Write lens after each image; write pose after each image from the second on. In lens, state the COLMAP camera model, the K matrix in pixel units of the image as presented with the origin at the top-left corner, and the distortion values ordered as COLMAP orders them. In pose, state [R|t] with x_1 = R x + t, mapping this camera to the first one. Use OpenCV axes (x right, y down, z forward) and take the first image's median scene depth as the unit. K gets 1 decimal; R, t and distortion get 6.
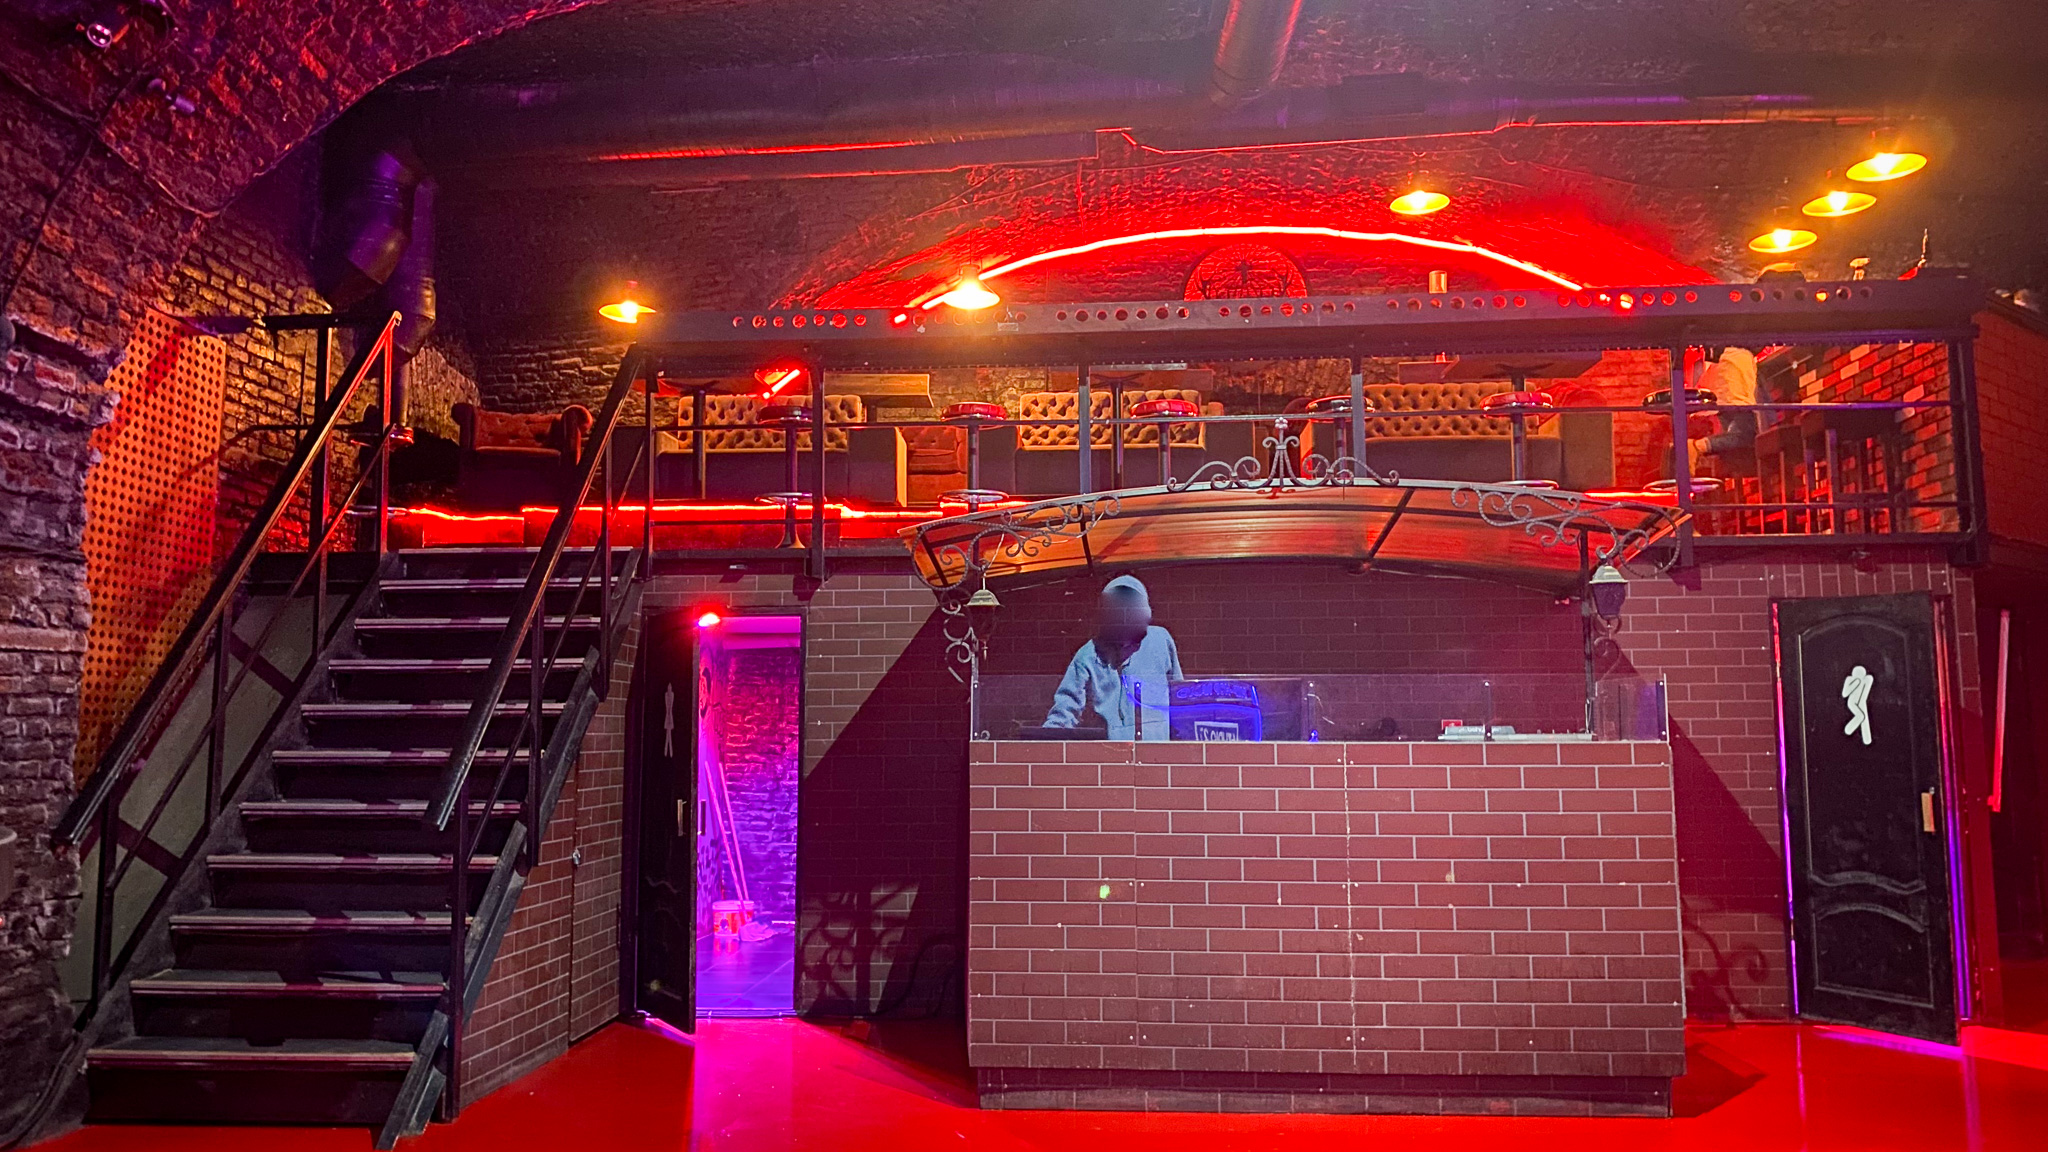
lens RADIAL K [[1589.1, 0, 1005.1], [0, 1589.1, 573.9], [0, 0, 1]] dist [0.060265, -0.190030]
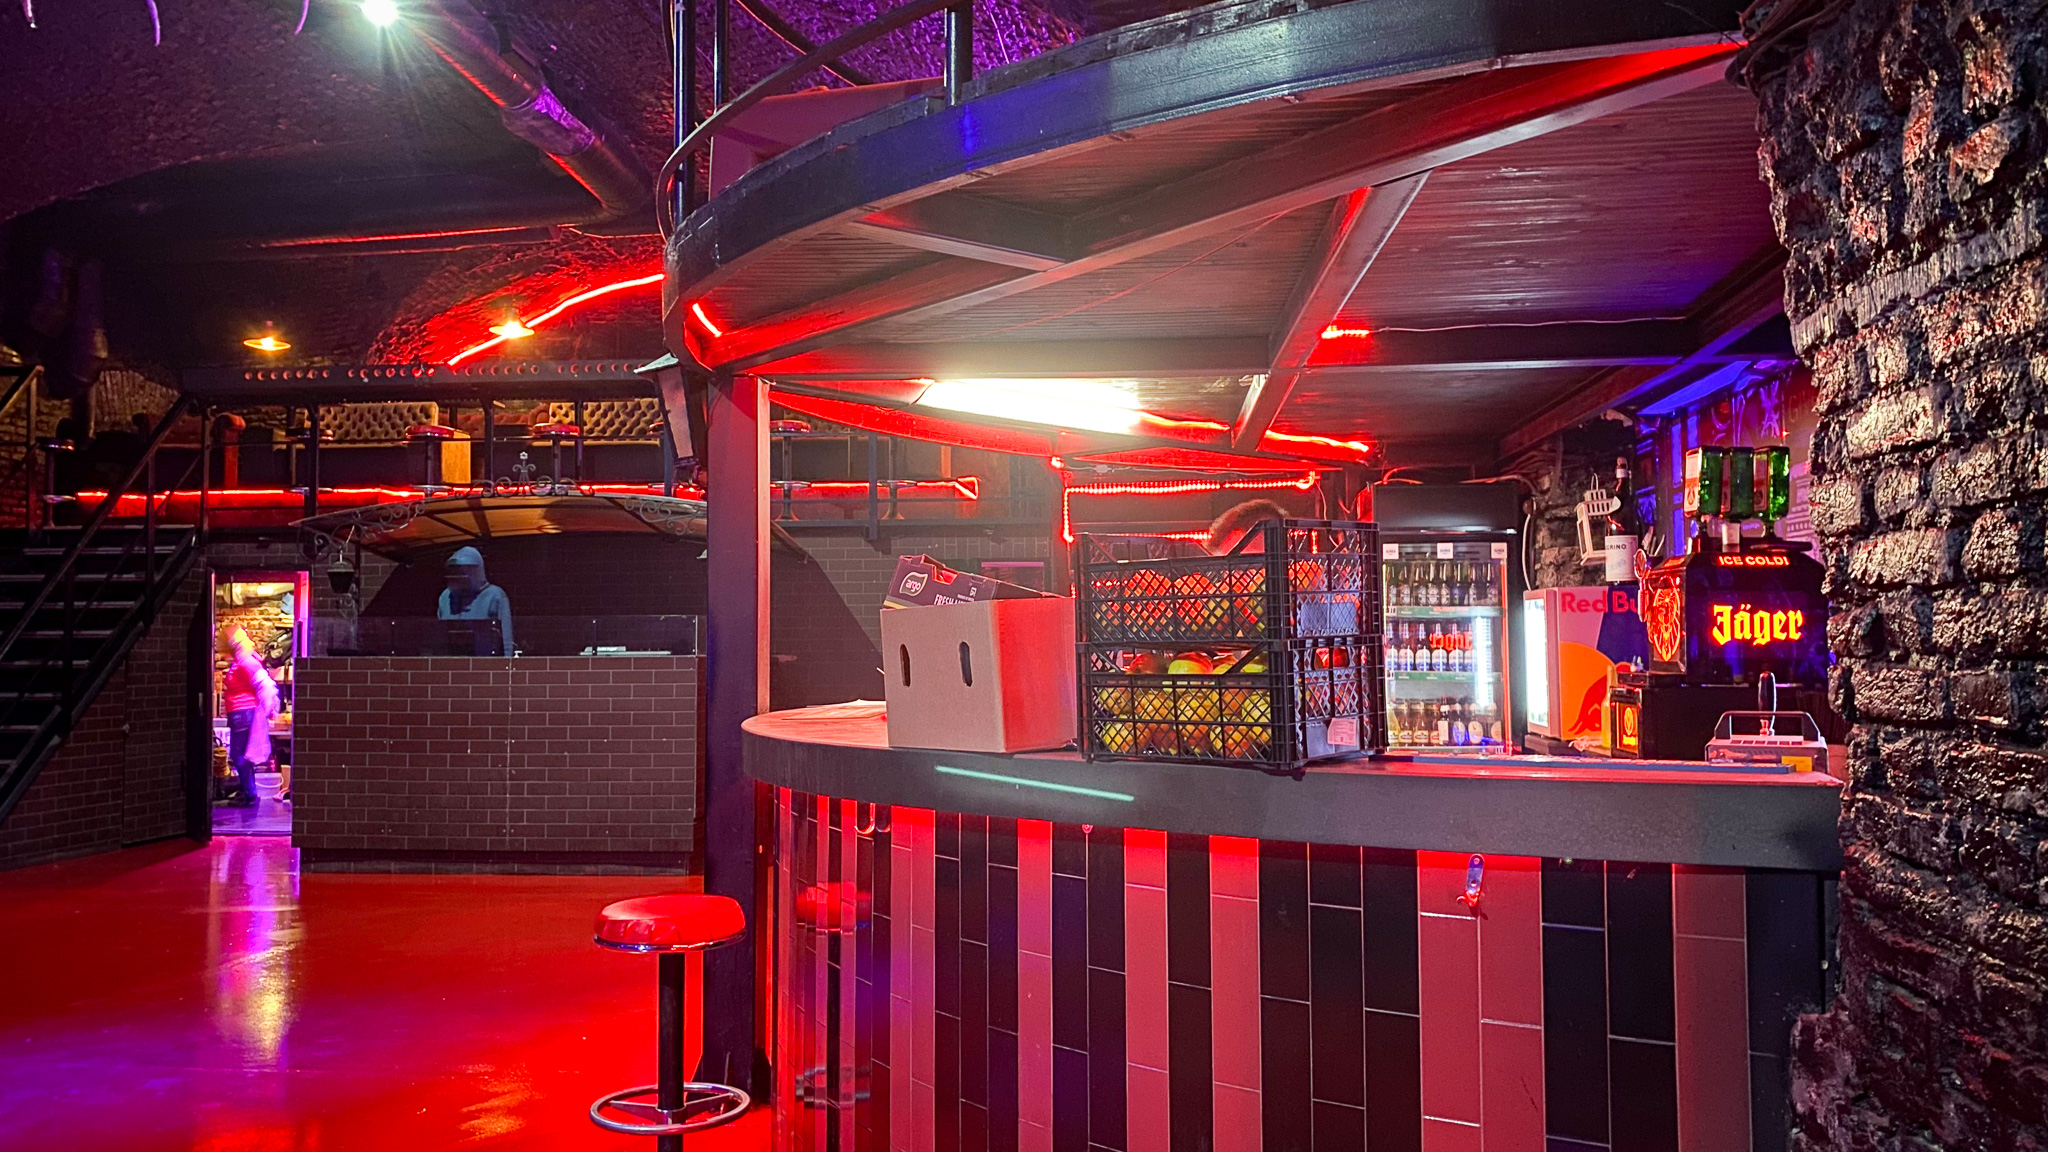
lens RADIAL K [[1525.3, 0, 1010.6], [0, 1525.3, 591.0], [0, 0, 1]] dist [0.096895, -0.210668]
pose [[0.999923, -0.000671, -0.012401, 0.569319], [0.001516, 0.997665, 0.068283, -0.054671], [0.012326, -0.068296, 0.997589, -0.448422]]
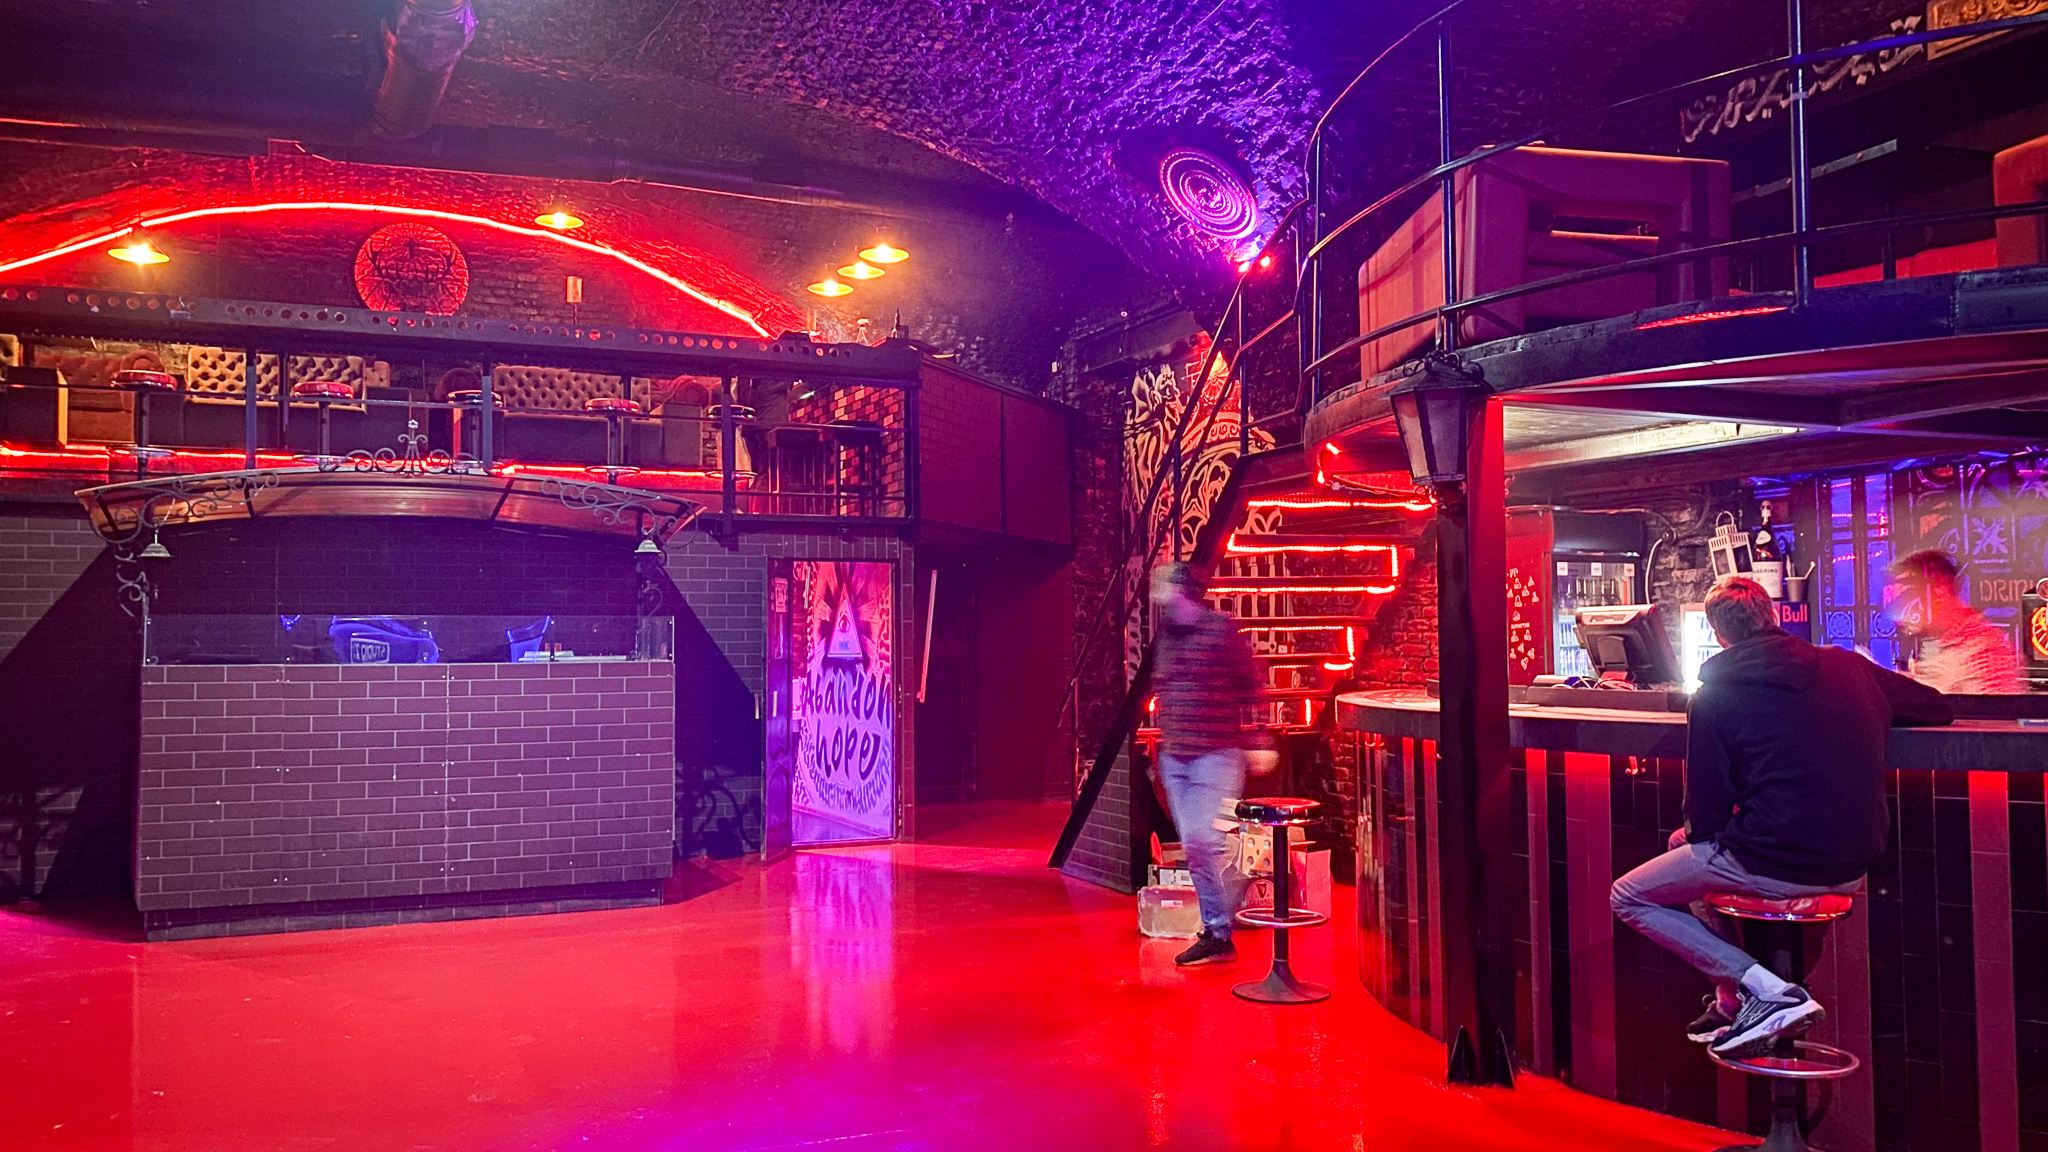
lens RADIAL K [[1586.9, 0, 1016.1], [0, 1586.9, 575.4], [0, 0, 1]] dist [0.061145, -0.093330]
pose [[0.881098, 0.017830, 0.472597, -0.010431], [-0.046188, 0.997756, 0.048470, -0.048595], [-0.470673, -0.064535, 0.879945, -0.360141]]
